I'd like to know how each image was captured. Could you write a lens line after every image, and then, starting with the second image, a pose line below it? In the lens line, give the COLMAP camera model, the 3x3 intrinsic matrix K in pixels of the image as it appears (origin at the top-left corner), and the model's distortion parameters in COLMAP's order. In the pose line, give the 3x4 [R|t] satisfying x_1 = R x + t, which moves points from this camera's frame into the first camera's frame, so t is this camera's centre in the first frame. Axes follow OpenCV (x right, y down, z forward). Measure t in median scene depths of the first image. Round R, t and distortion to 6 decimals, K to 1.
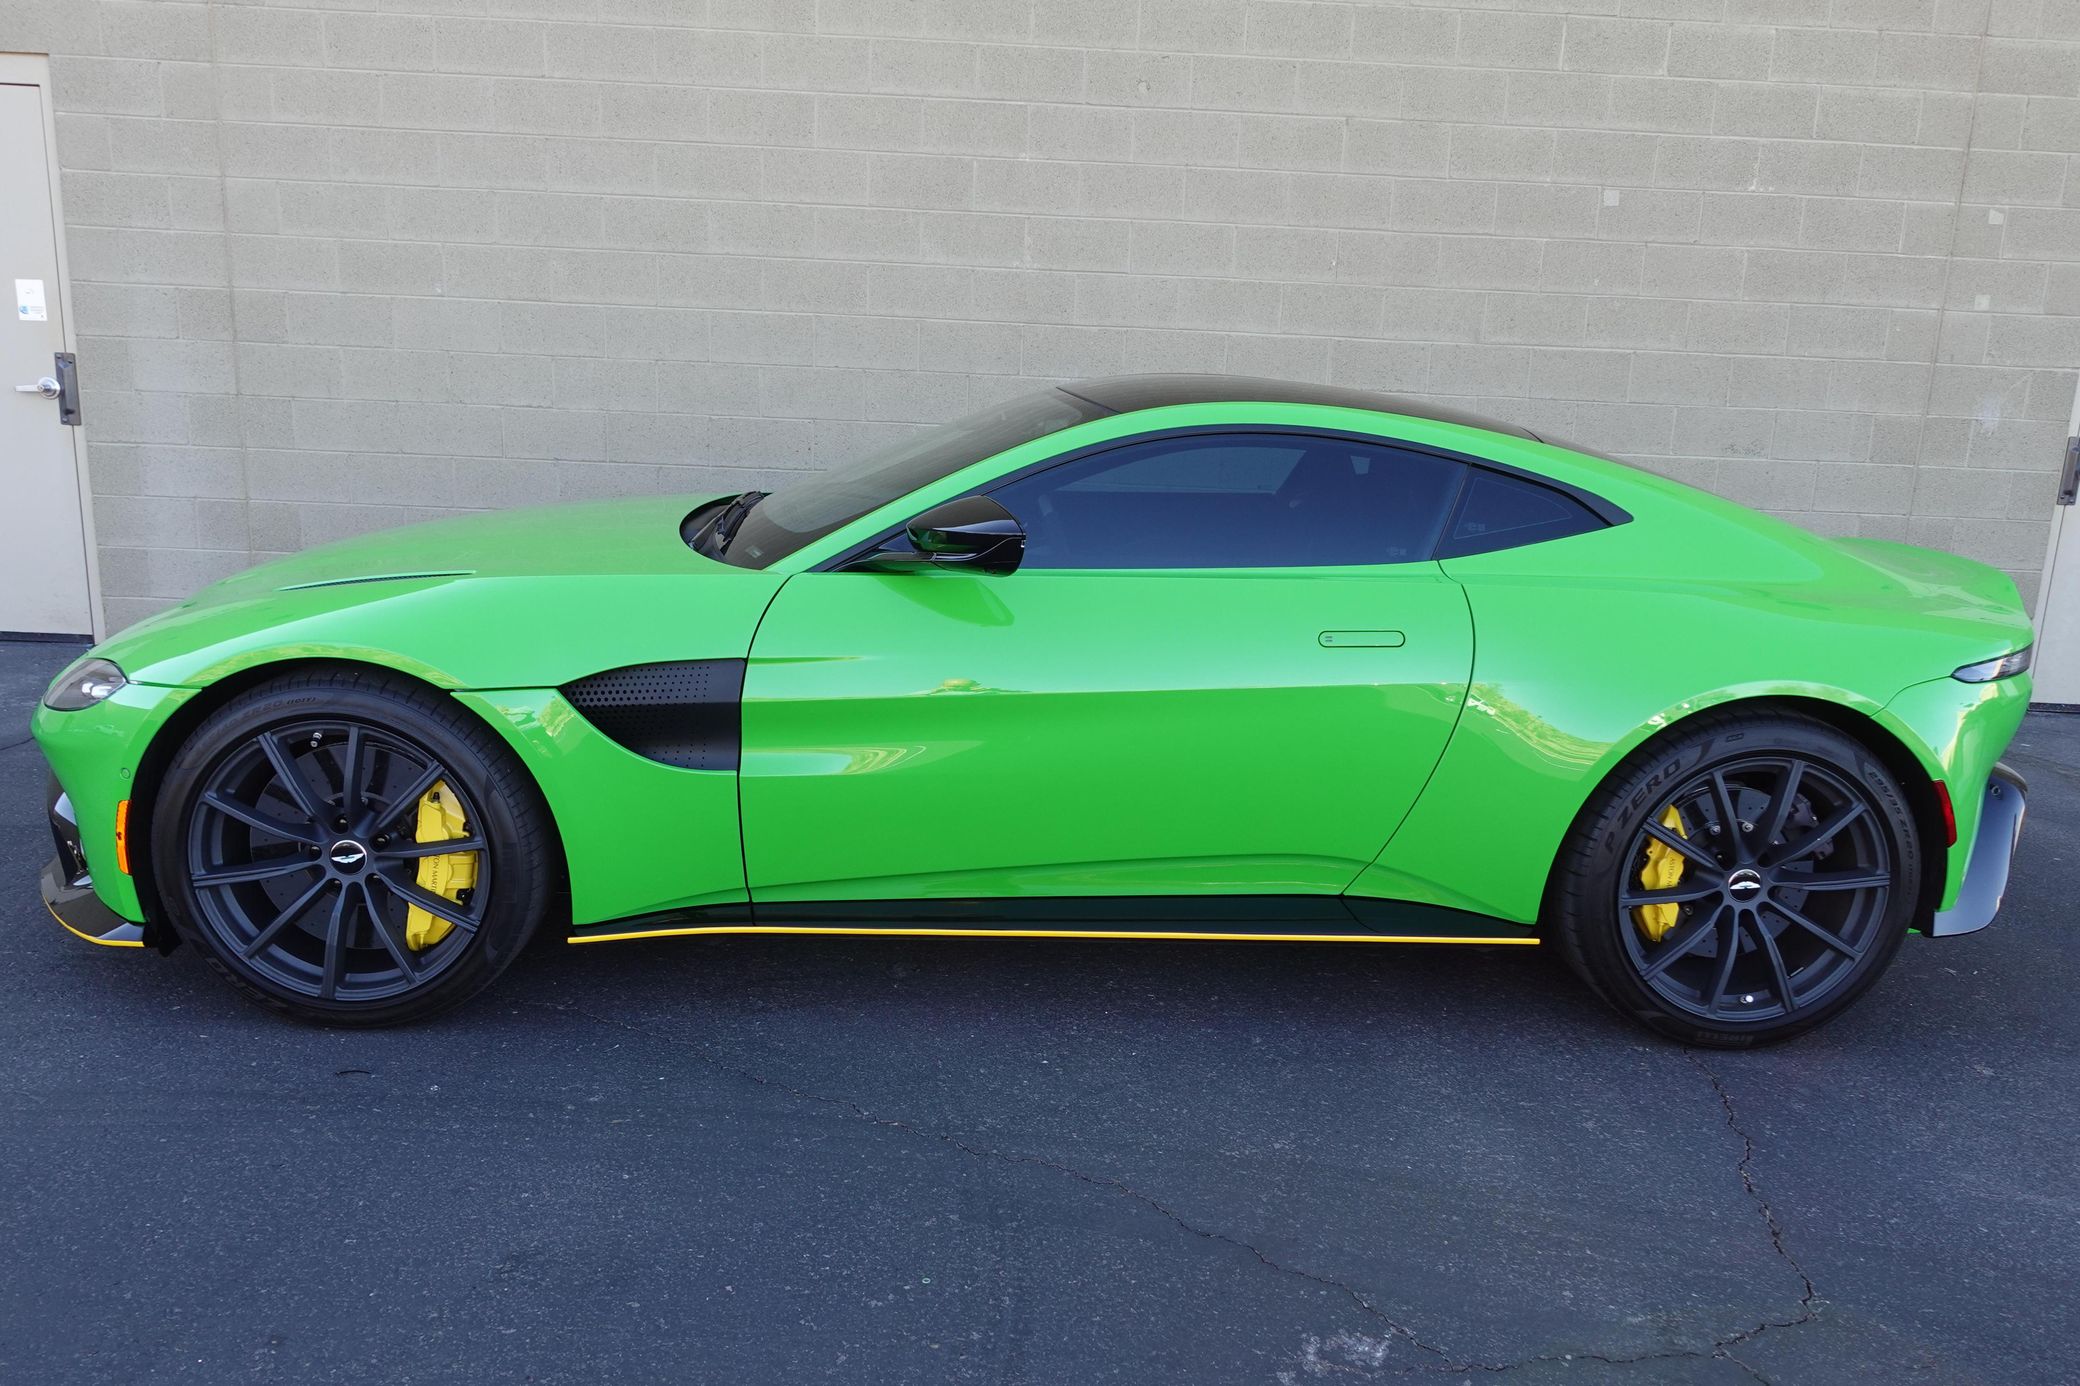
lens RADIAL K [[1551.8, 0, 1057.3], [0, 1551.8, 746.6], [0, 0, 1]] dist [0.003750, -0.004697]
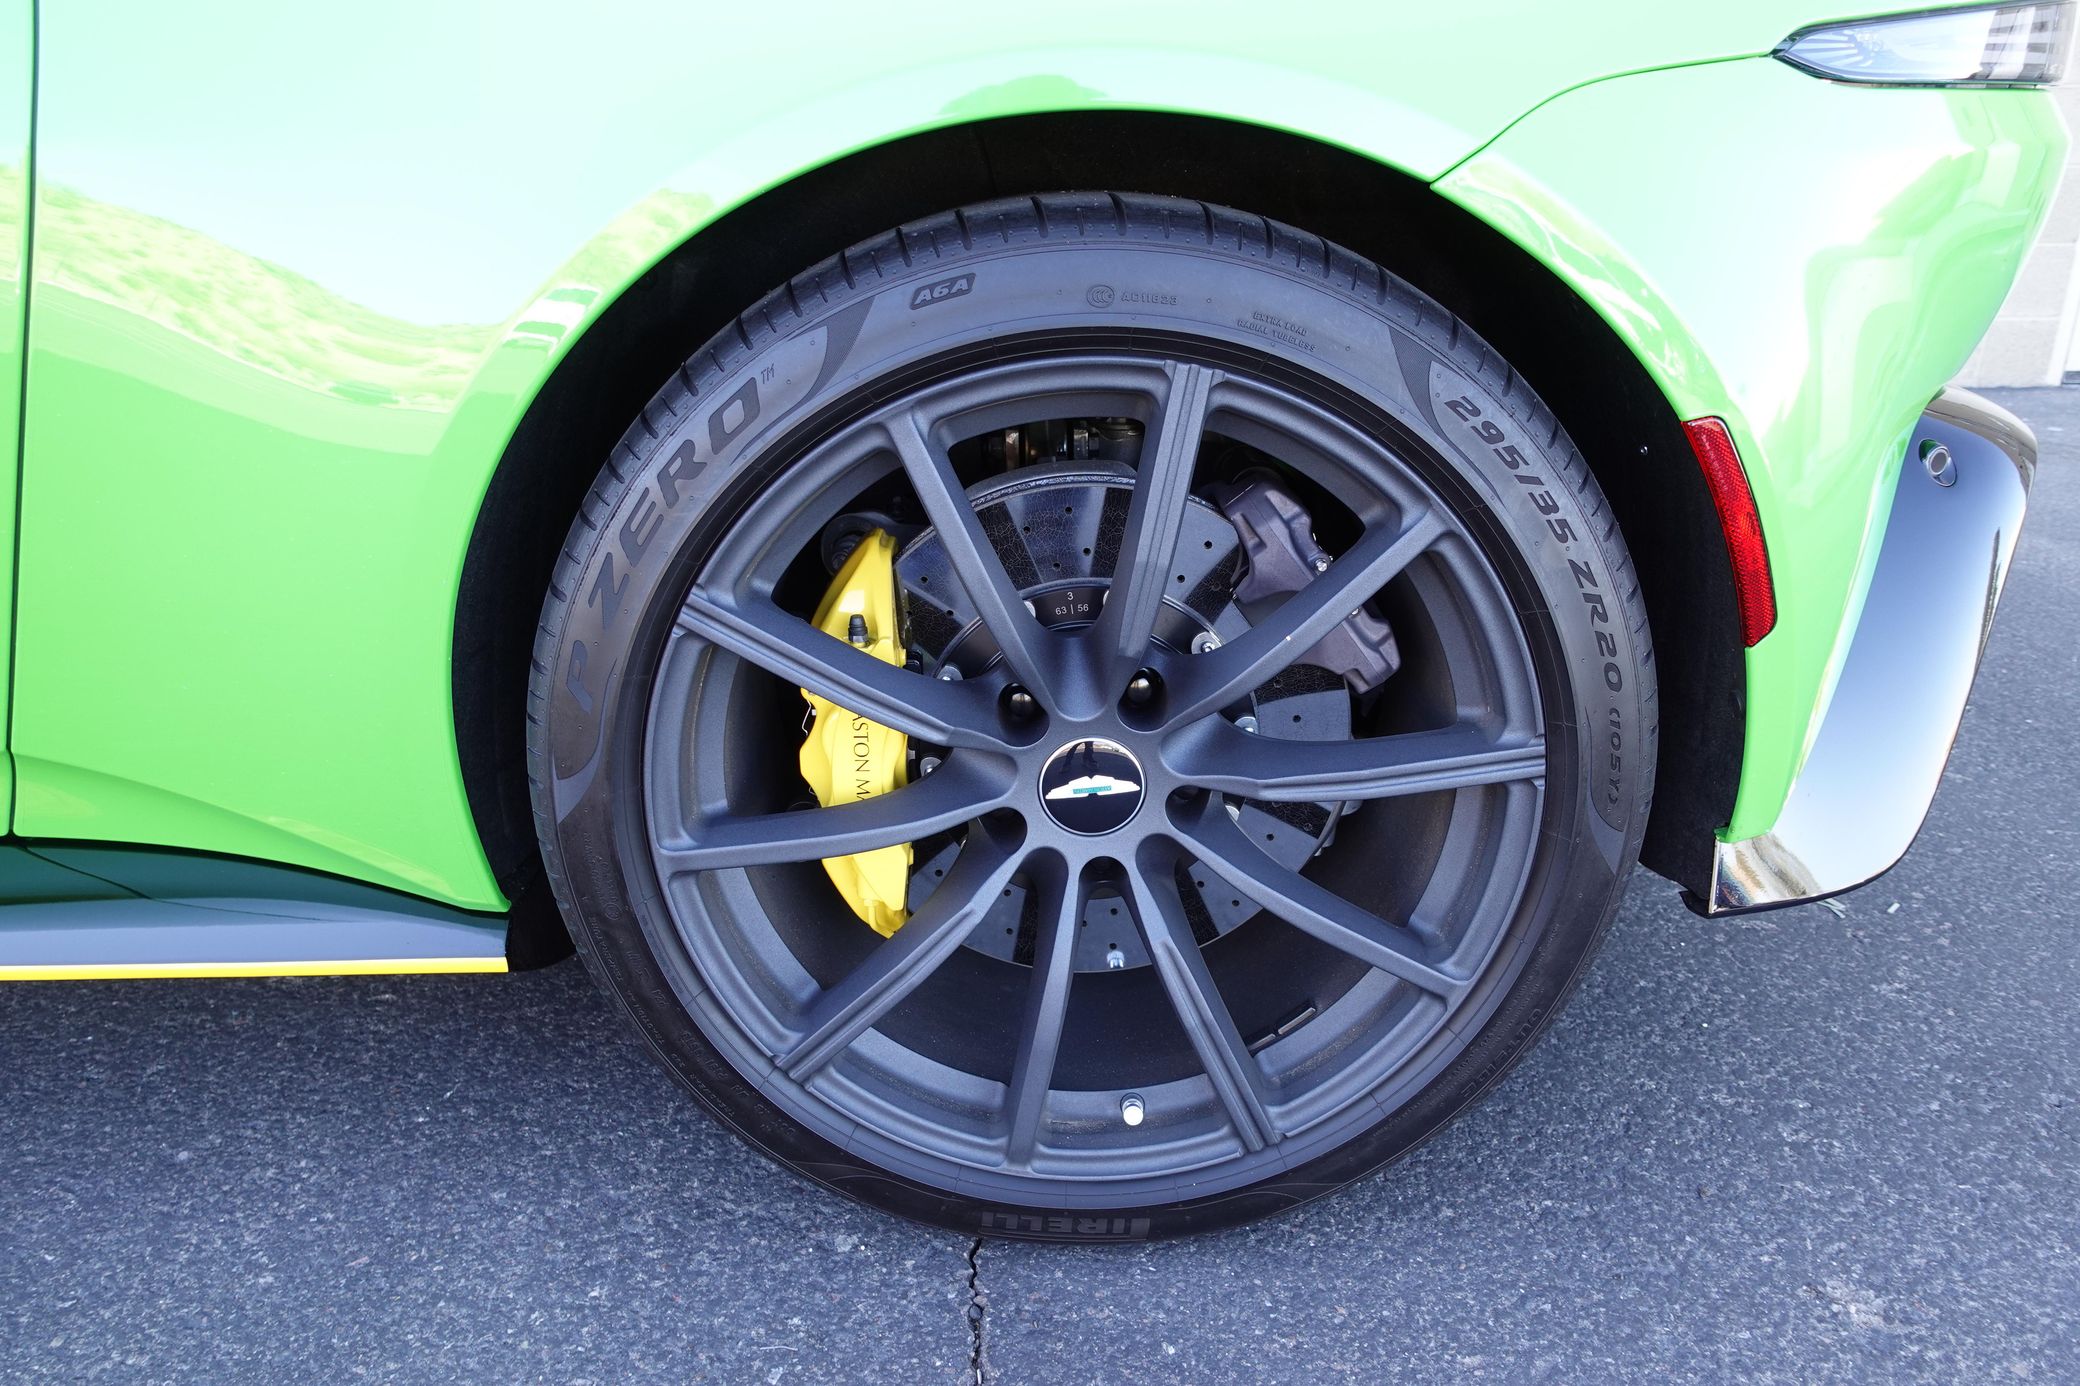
lens RADIAL K [[1442.3, 0, 1008.4], [0, 1442.3, 709.9], [0, 0, 1]] dist [-0.000381, -0.002264]
pose [[0.996812, -0.033599, -0.072372, 0.235302], [0.042831, 0.990581, 0.130056, 0.018061], [0.067321, -0.132741, 0.988862, 0.371612]]
